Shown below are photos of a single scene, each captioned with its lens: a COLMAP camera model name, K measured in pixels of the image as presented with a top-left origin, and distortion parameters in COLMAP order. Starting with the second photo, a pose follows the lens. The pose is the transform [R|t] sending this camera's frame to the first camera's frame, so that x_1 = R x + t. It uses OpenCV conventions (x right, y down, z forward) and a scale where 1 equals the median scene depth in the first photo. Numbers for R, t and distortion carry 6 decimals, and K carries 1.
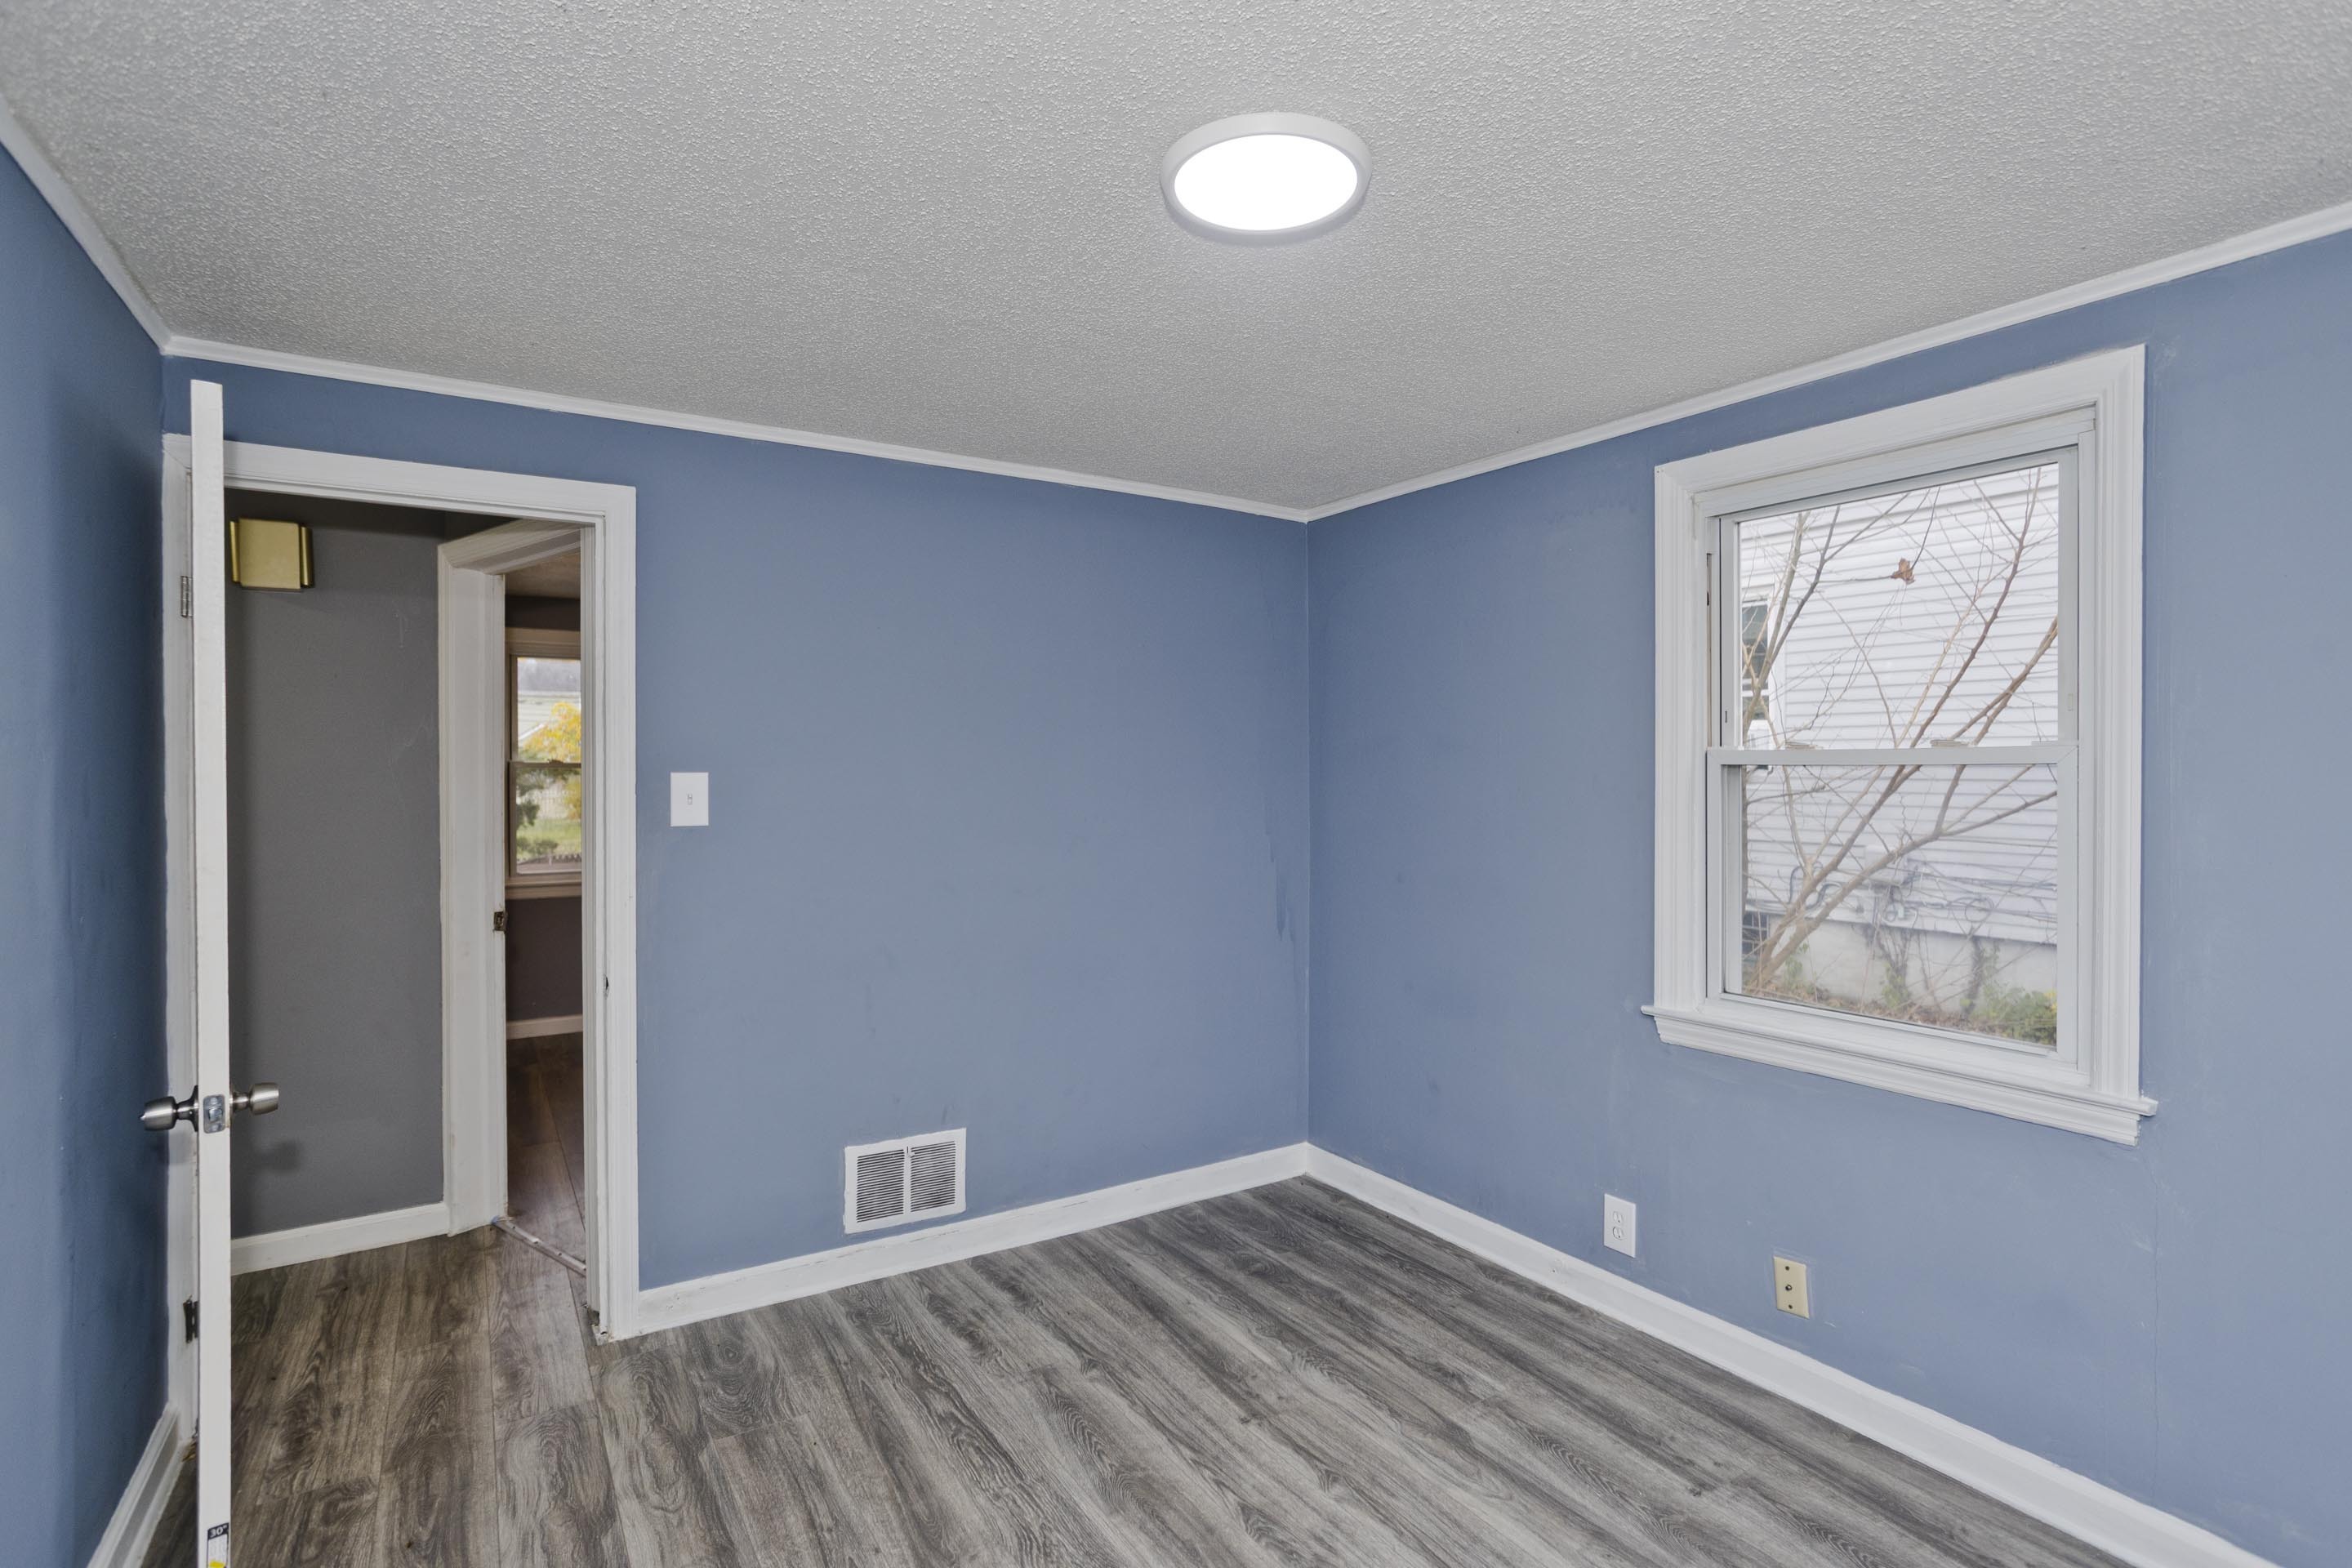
lens RADIAL K [[1125.1, 0, 1171.2], [0, 1125.1, 767.4], [0, 0, 1]] dist [-0.048371, 0.030055]
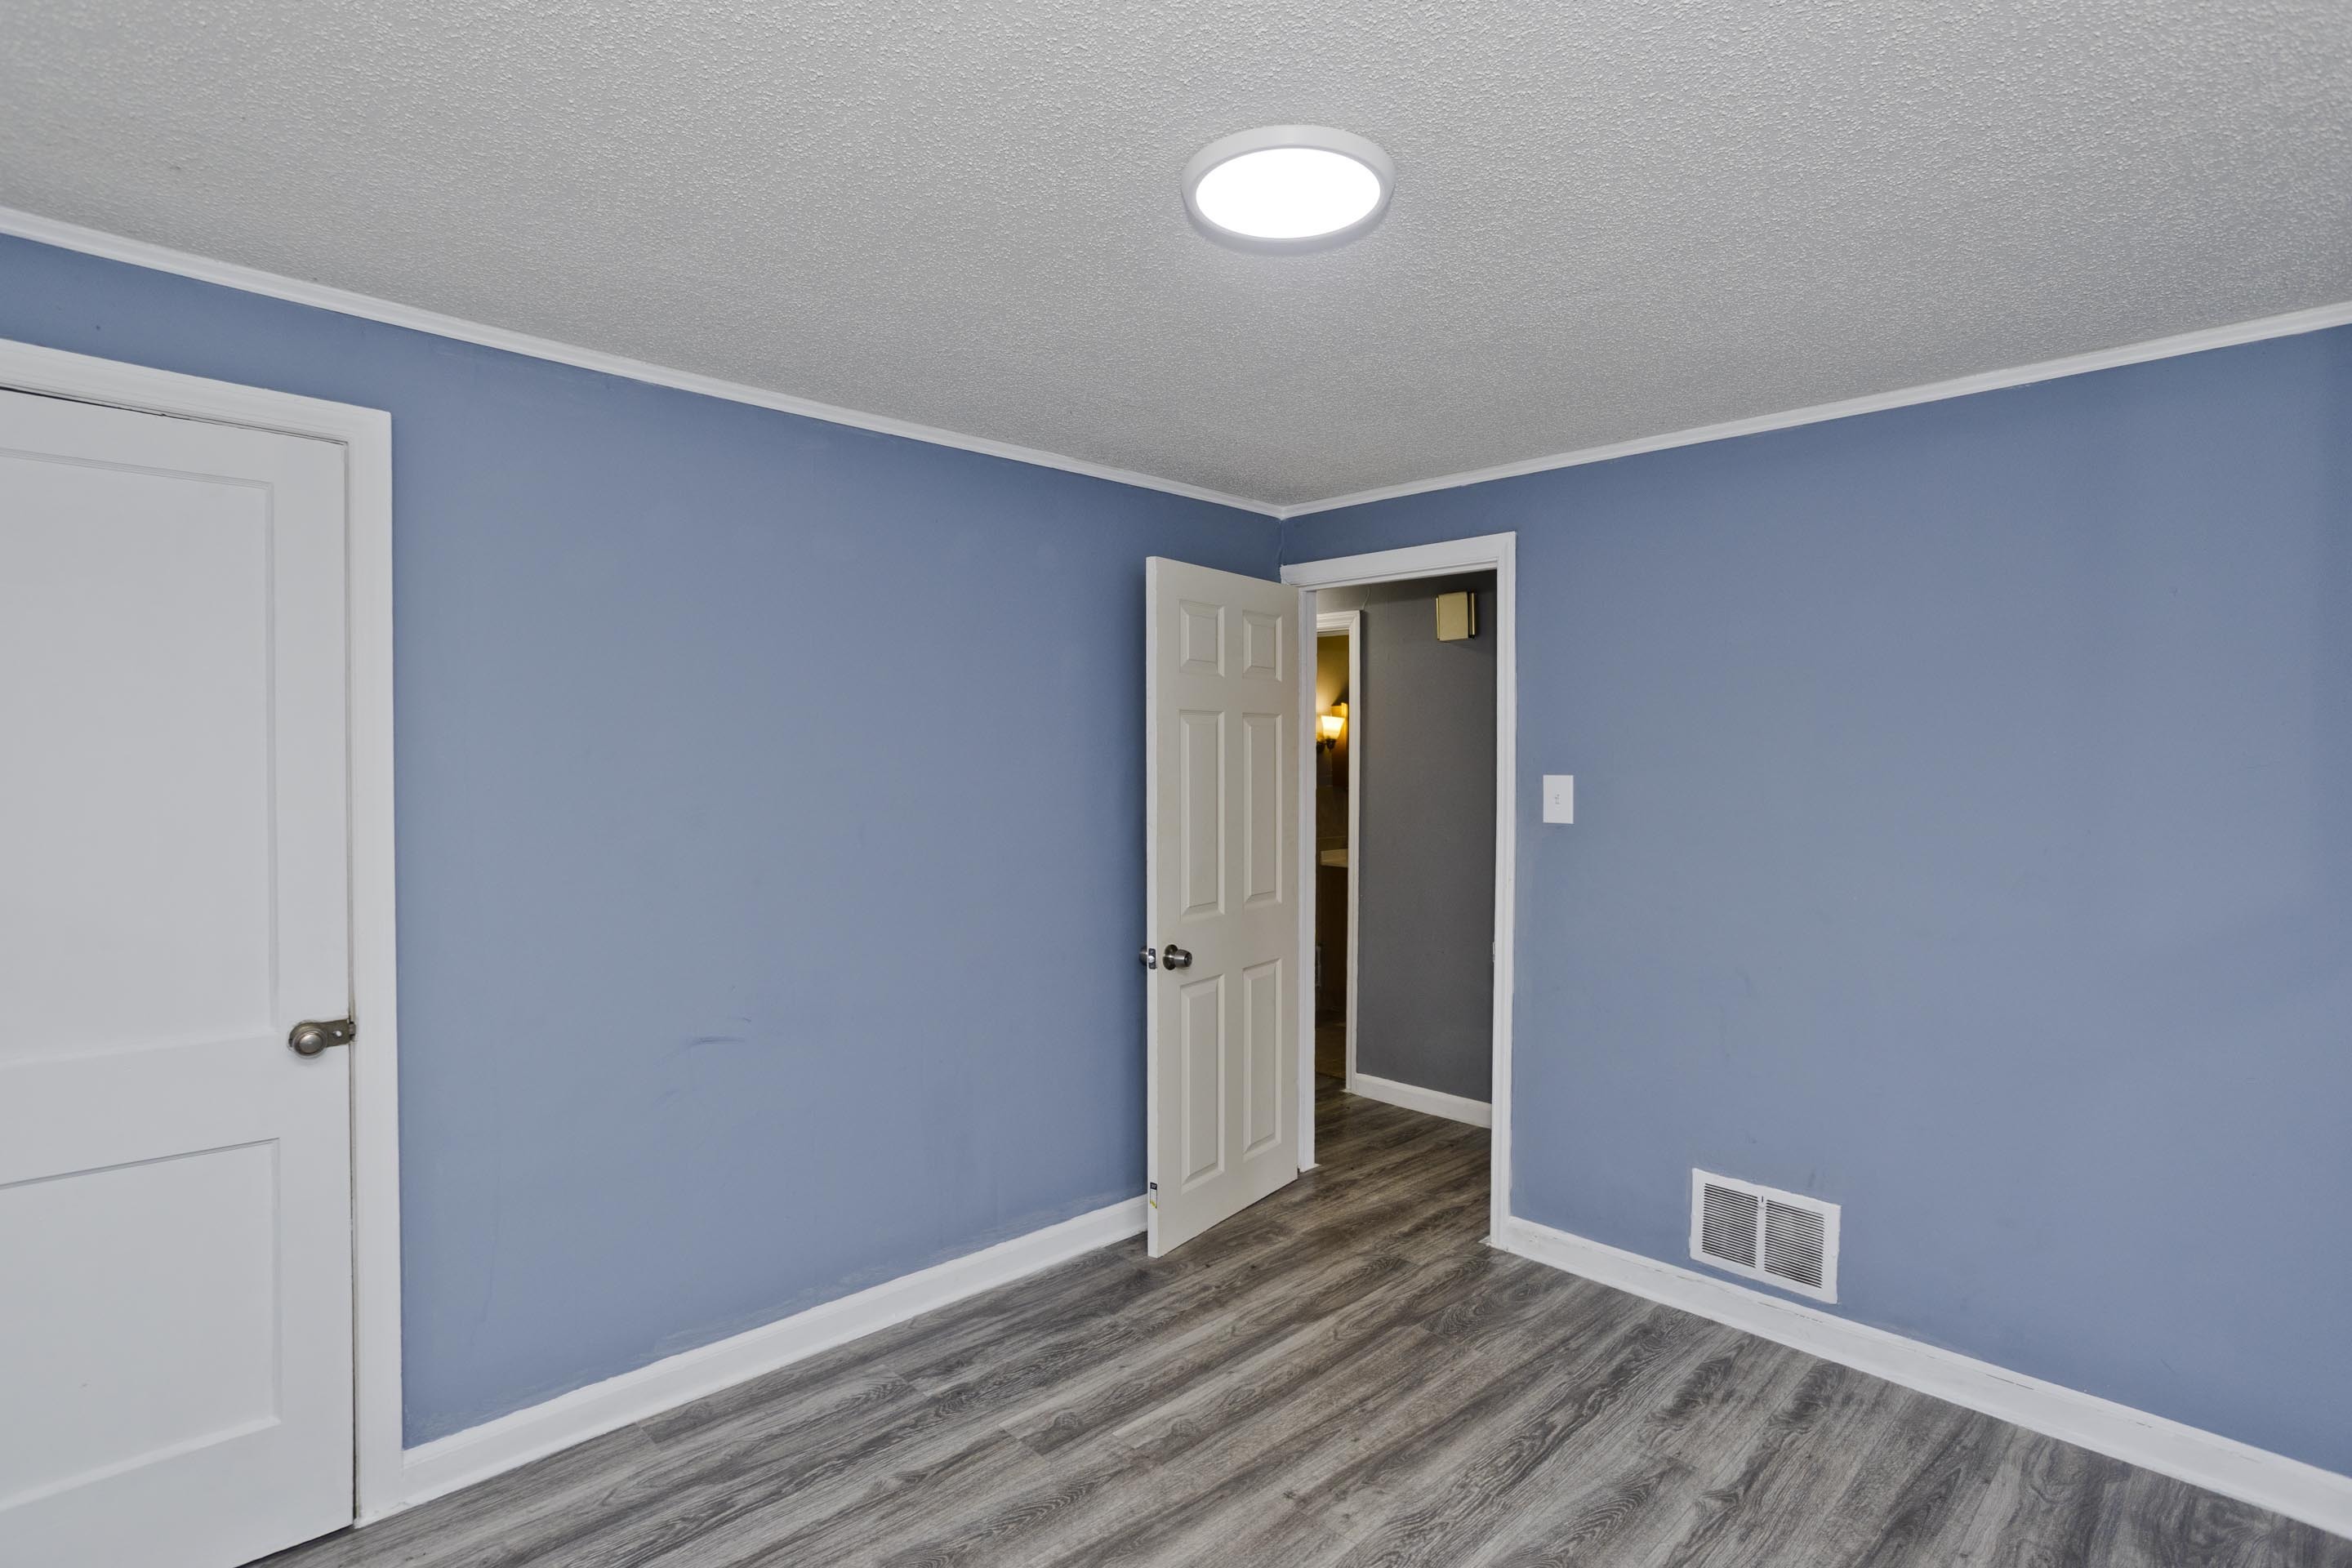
lens RADIAL K [[1125.1, 0, 1171.2], [0, 1125.1, 767.4], [0, 0, 1]] dist [-0.048371, 0.030055]
pose [[0.220150, 0.007447, -0.975438, 0.589480], [-0.001454, 0.999972, 0.007306, -0.011148], [0.975465, -0.000190, 0.220154, 0.385949]]
